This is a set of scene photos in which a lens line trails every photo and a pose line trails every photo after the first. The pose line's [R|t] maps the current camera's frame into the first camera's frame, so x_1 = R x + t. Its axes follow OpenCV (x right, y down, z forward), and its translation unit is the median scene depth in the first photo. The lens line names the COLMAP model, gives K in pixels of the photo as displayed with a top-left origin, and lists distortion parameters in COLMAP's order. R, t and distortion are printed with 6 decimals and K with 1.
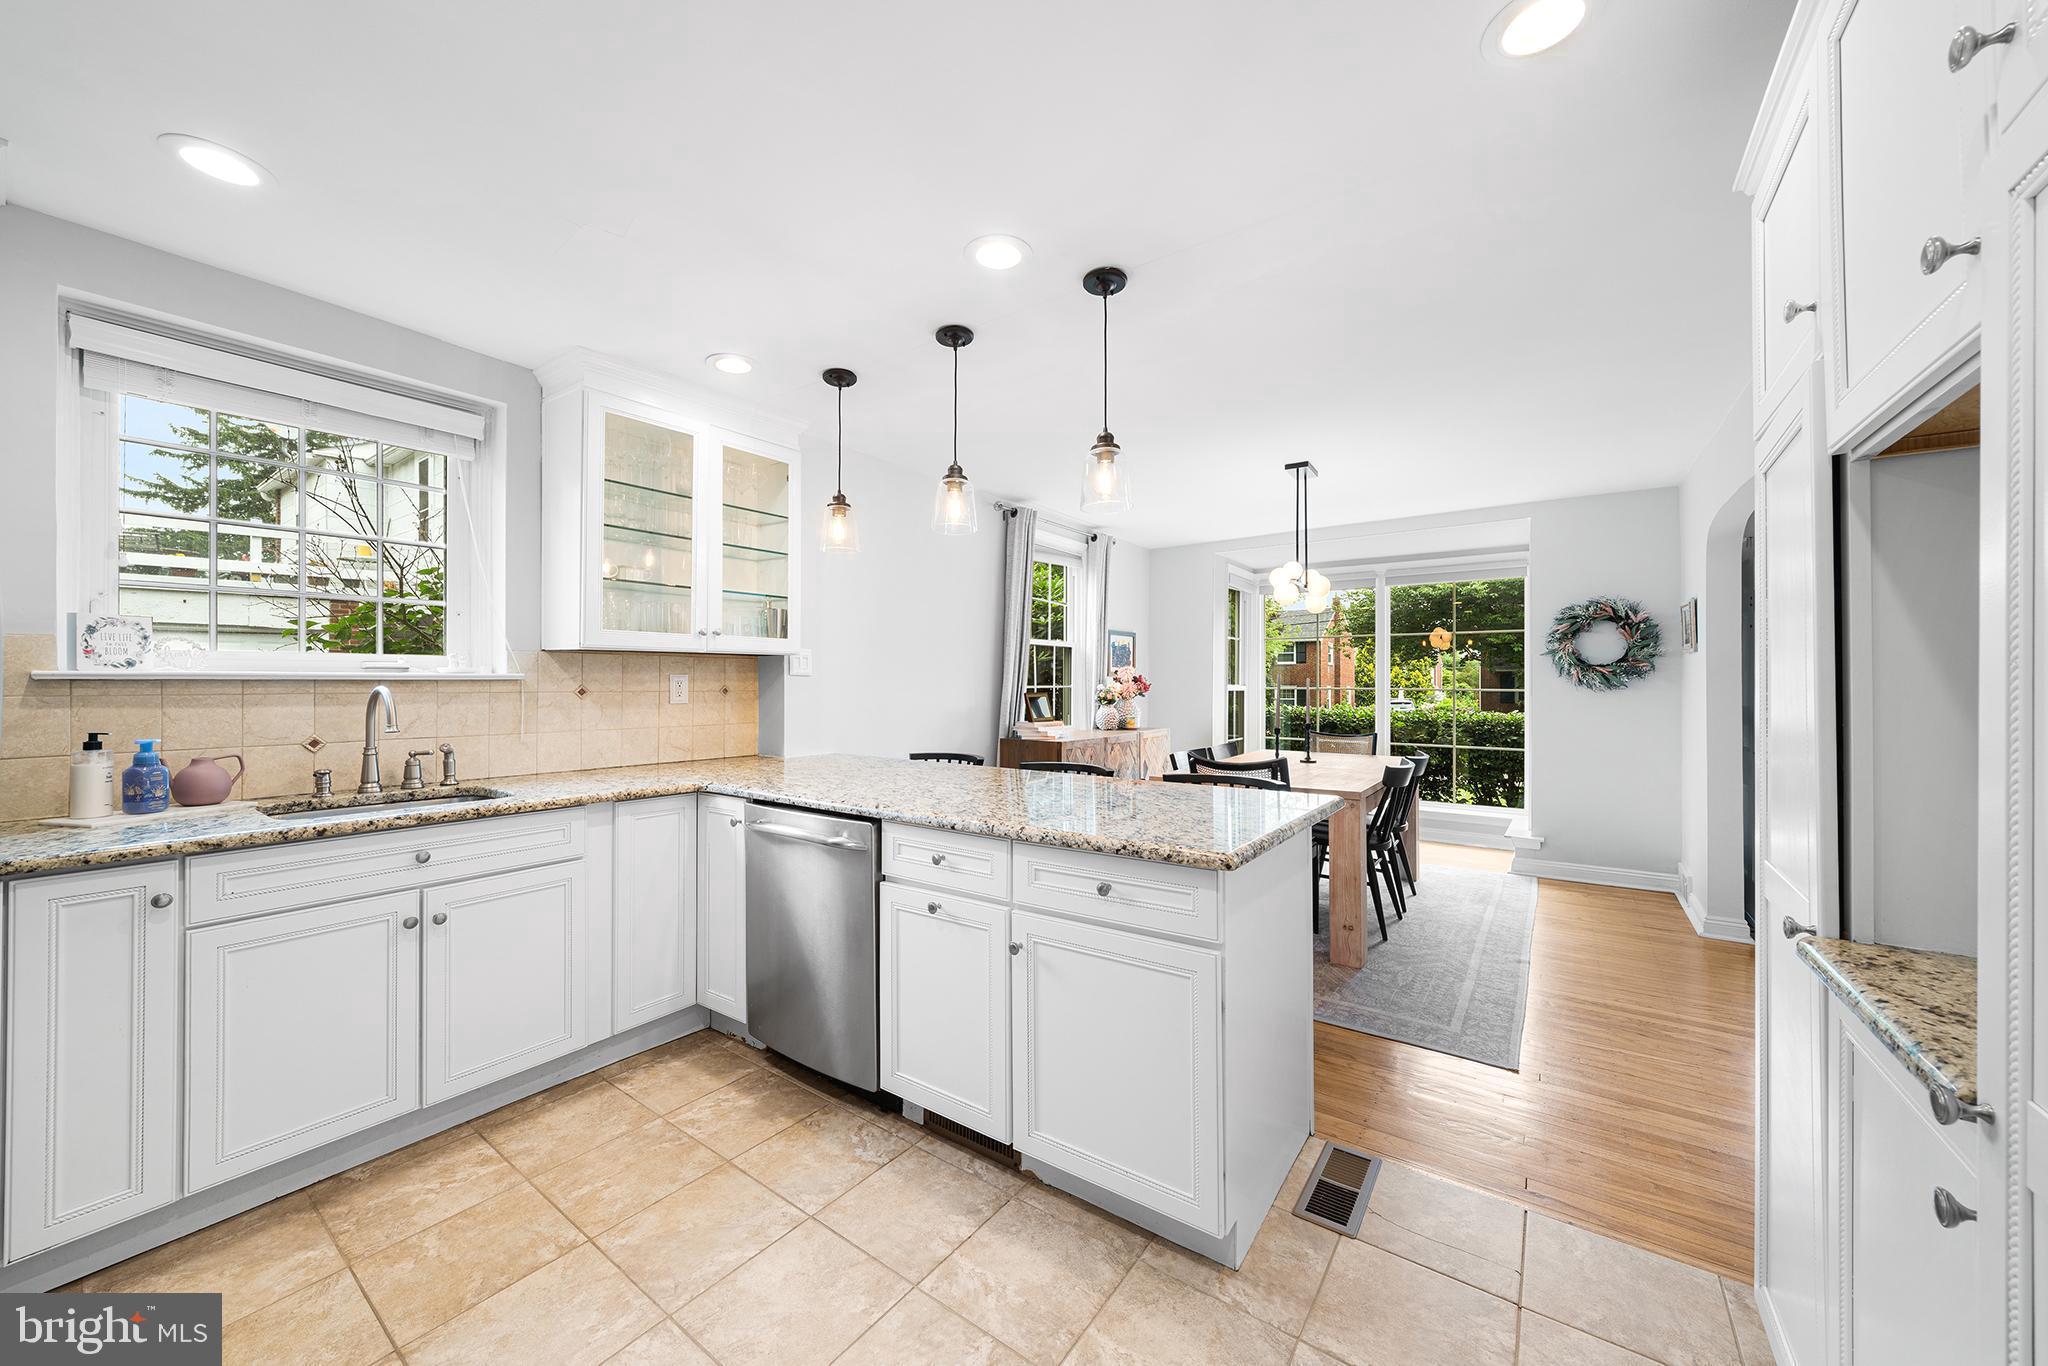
lens RADIAL K [[748.3, 0, 1028.5], [0, 748.3, 669.7], [0, 0, 1]] dist [-0.002084, 0.000020]
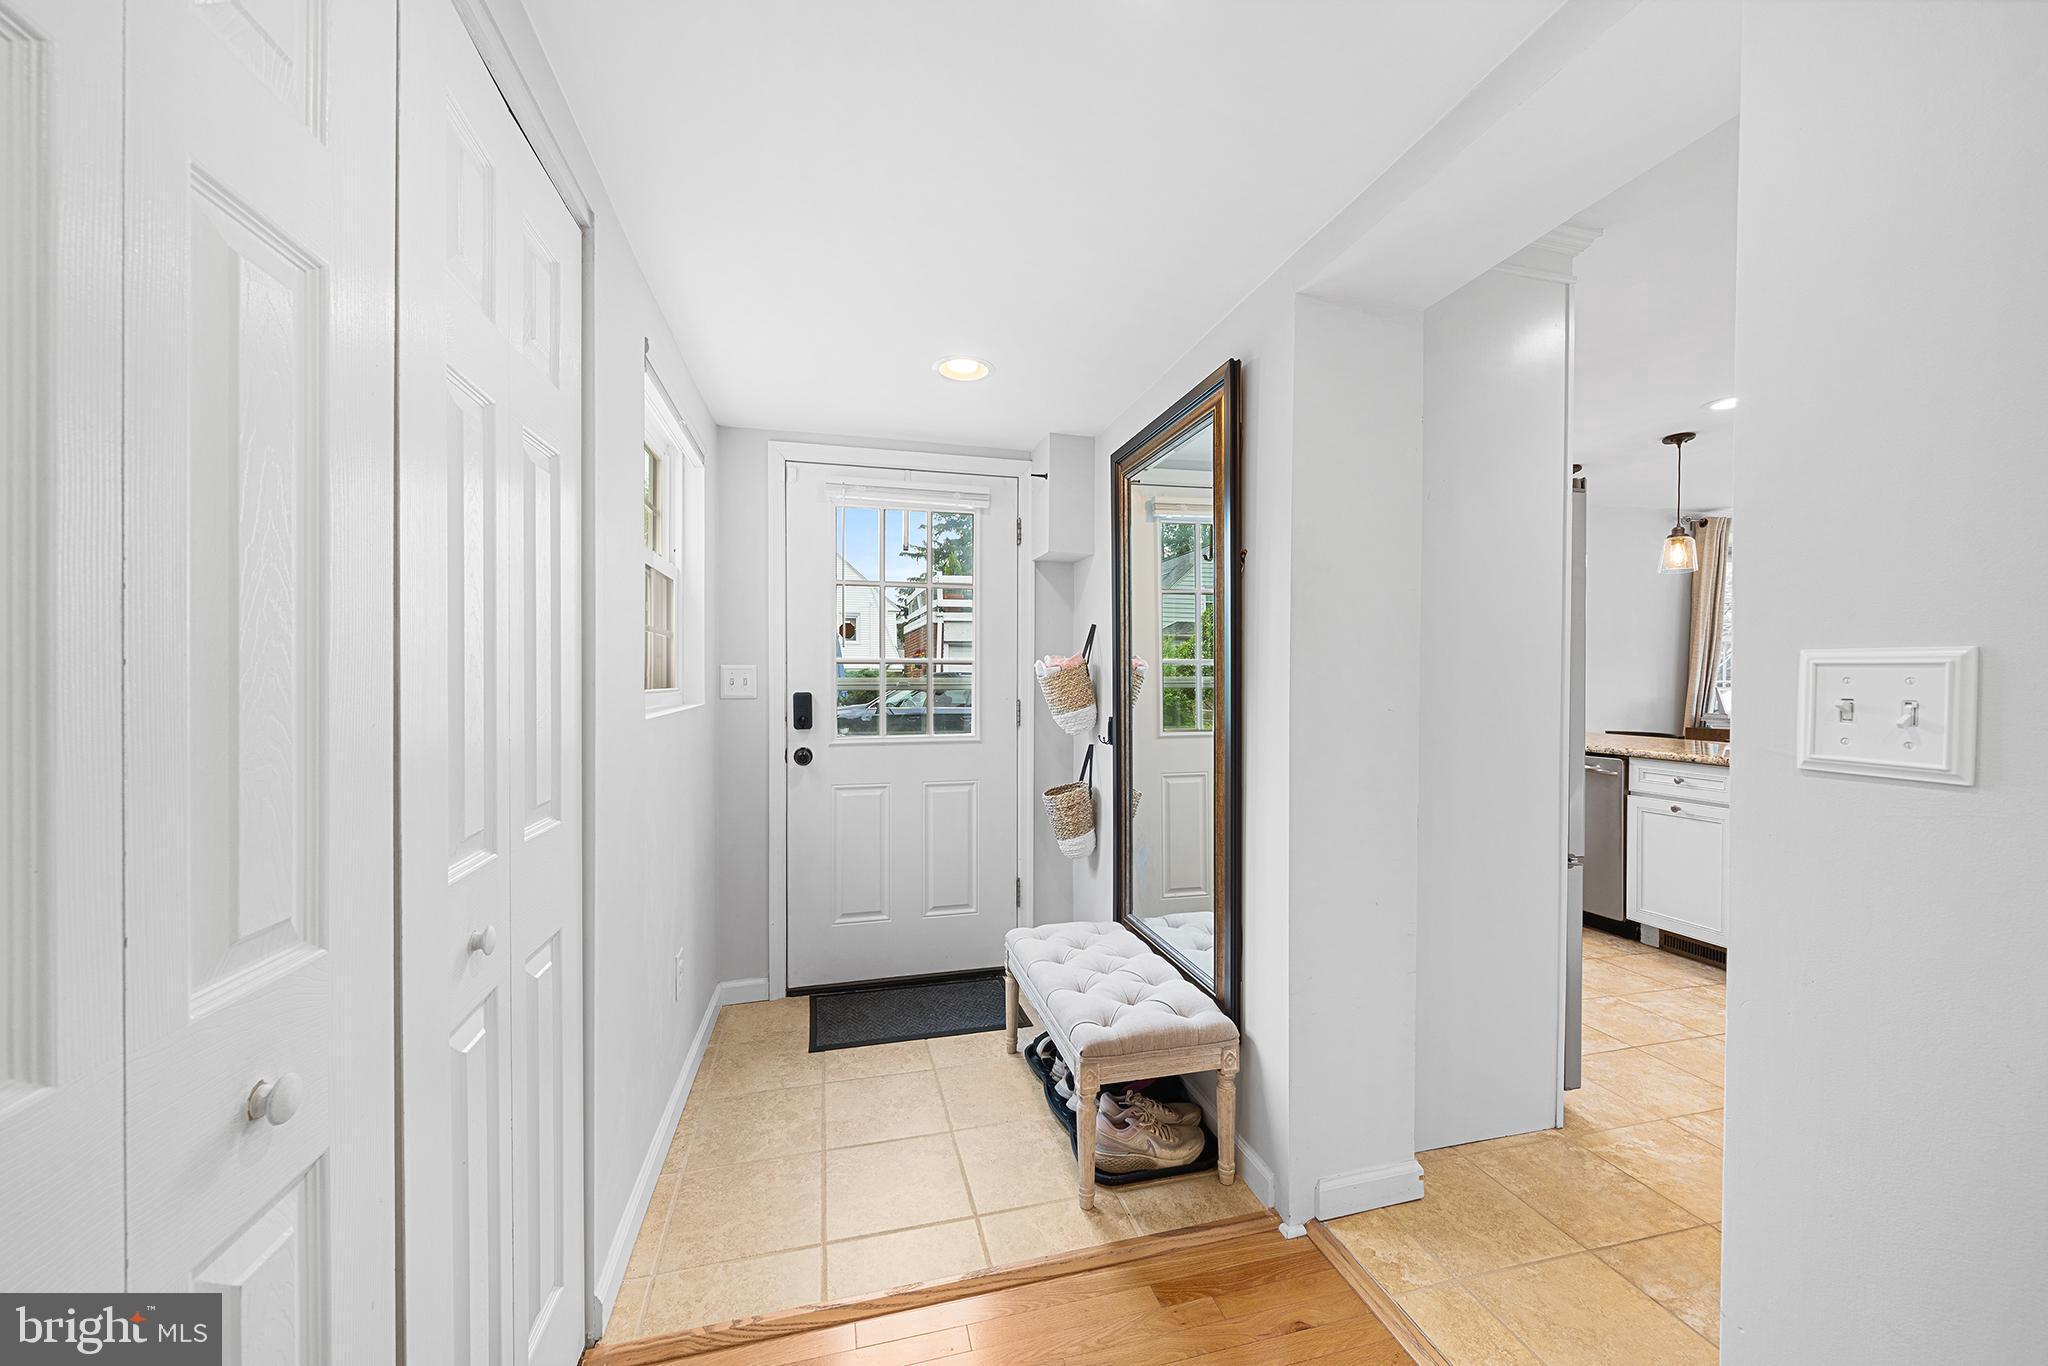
lens RADIAL K [[748.3, 0, 999.7], [0, 748.3, 686.6], [0, 0, 1]] dist [-0.002084, 0.000020]
pose [[0.746453, 0.010166, -0.665360, -0.075007], [0.007352, 0.999696, 0.023522, -0.004115], [0.665397, -0.022449, 0.746152, -0.650110]]
